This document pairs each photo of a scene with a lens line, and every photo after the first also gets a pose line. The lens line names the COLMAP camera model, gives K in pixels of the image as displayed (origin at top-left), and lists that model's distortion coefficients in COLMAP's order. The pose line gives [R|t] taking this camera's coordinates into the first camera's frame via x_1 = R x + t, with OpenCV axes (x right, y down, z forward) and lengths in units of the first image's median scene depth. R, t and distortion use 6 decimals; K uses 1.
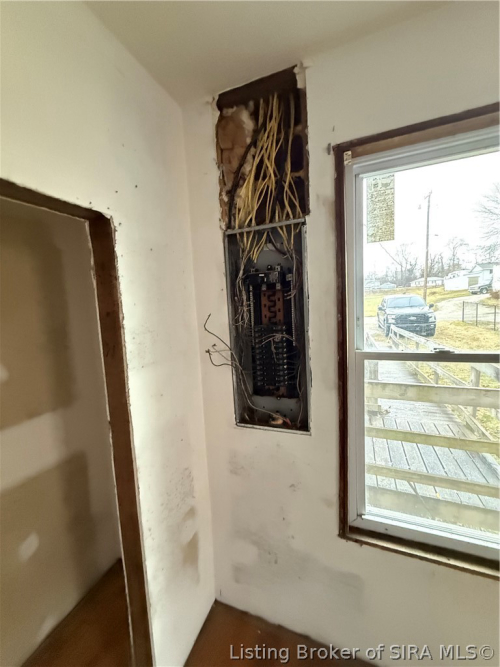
lens RADIAL K [[264.1, 0, 253.3], [0, 264.1, 331.7], [0, 0, 1]] dist [-0.001189, -0.000075]
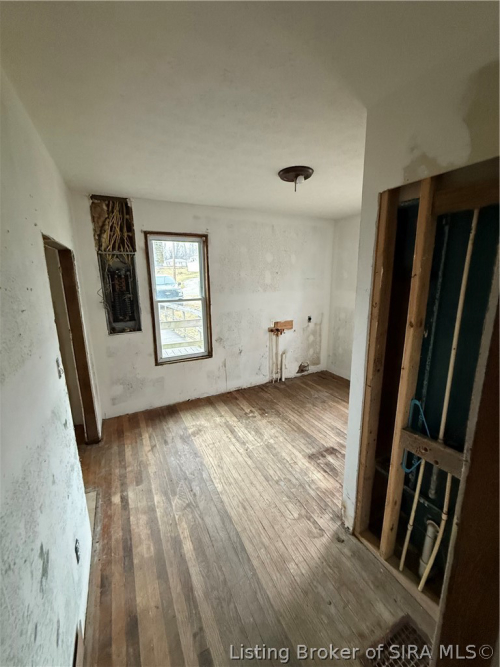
lens RADIAL K [[264.1, 0, 253.3], [0, 264.1, 331.7], [0, 0, 1]] dist [-0.001189, -0.000075]
pose [[0.654770, -0.116092, 0.746859, -1.062010], [0.050835, 0.992660, 0.109733, 0.142630], [-0.754117, -0.033883, 0.655866, -1.648297]]
